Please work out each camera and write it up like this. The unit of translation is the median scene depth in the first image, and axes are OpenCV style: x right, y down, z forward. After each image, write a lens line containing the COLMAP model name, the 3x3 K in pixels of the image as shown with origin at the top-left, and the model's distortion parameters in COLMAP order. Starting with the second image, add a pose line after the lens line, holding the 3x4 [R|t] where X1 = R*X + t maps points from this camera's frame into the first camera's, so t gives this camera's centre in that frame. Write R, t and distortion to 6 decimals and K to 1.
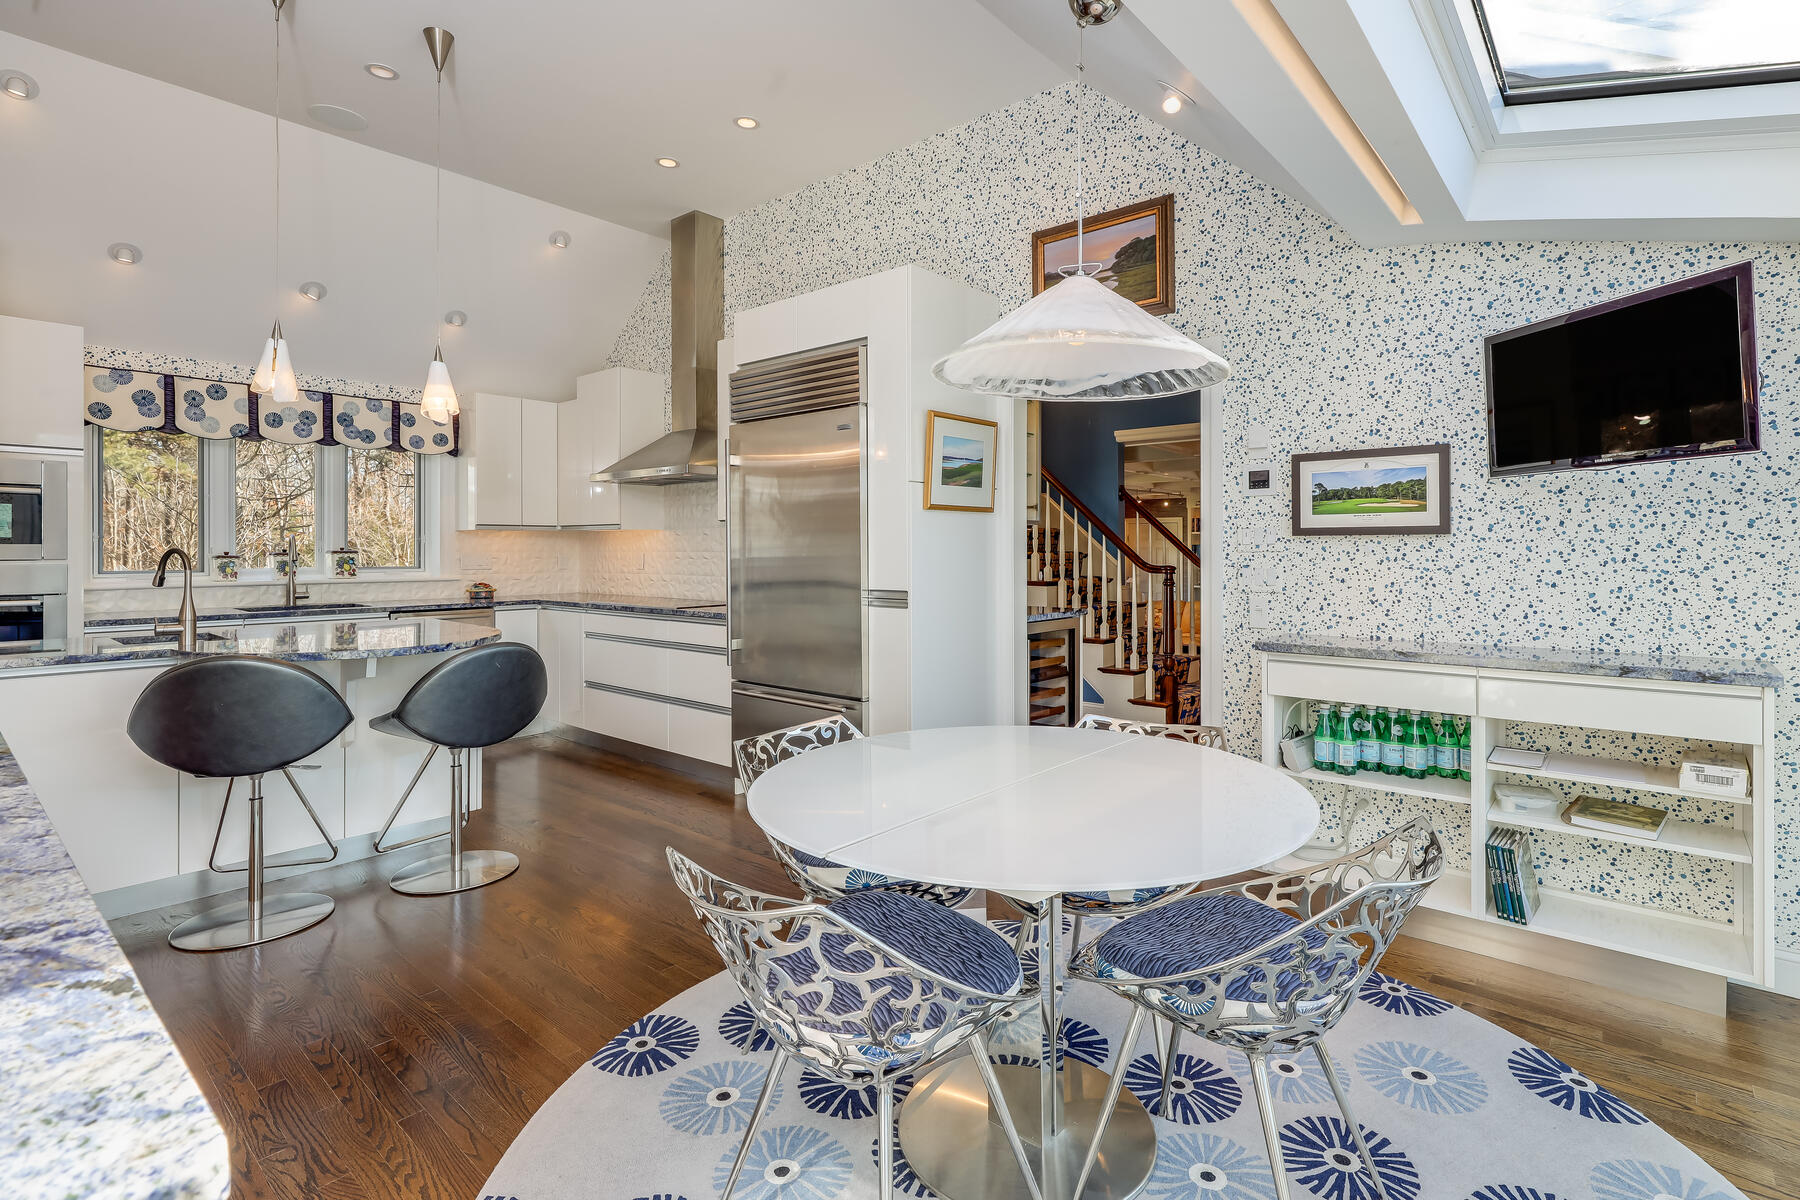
lens RADIAL K [[861.7, 0, 947.0], [0, 861.7, 566.6], [0, 0, 1]] dist [-0.000085, -0.000062]
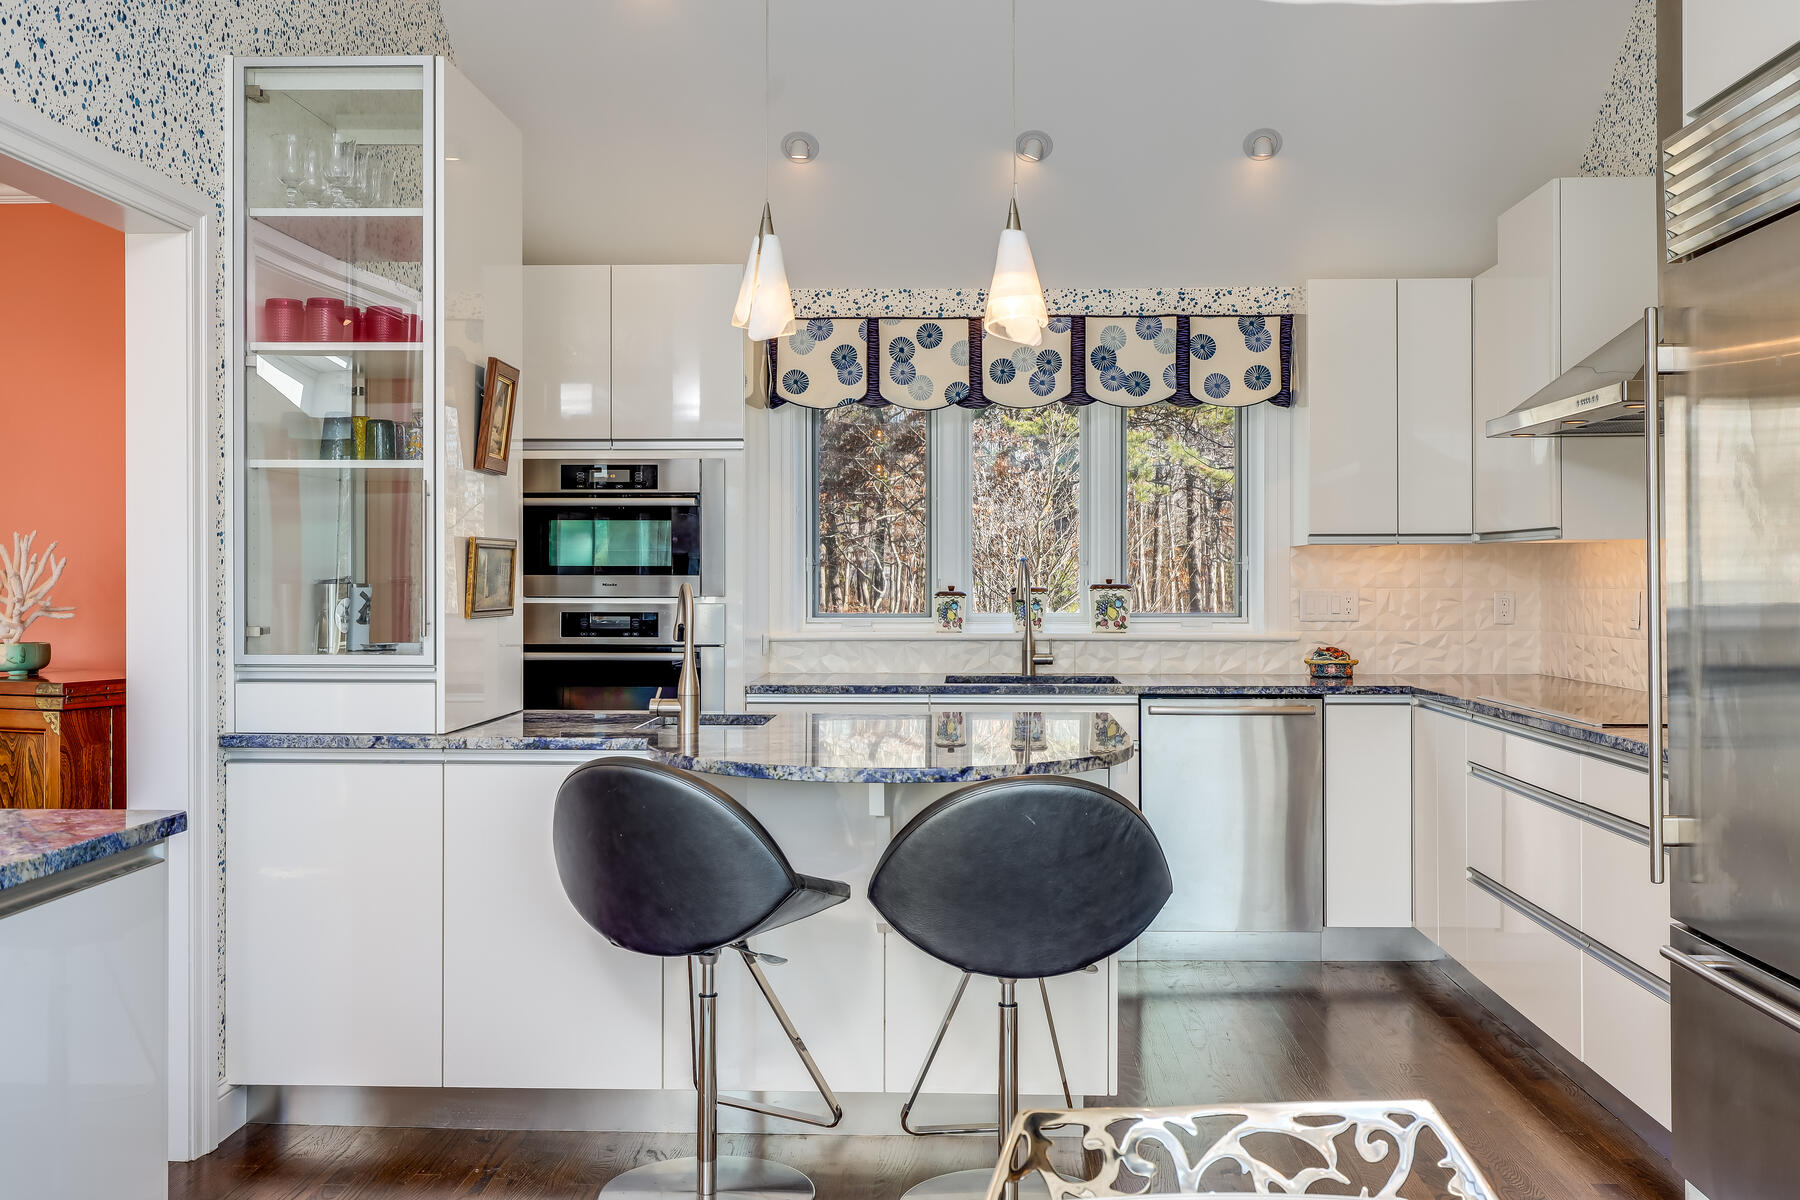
lens RADIAL K [[1686.1, 0, 900.0], [0, 1686.1, 600.0], [0, 0, 1]] dist [-0.000774, -0.002763]
pose [[0.600108, 0.011386, -0.799838, 0.138644], [-0.016578, 0.999861, 0.001795, -0.008701], [0.799747, 0.012182, 0.600214, 0.233889]]
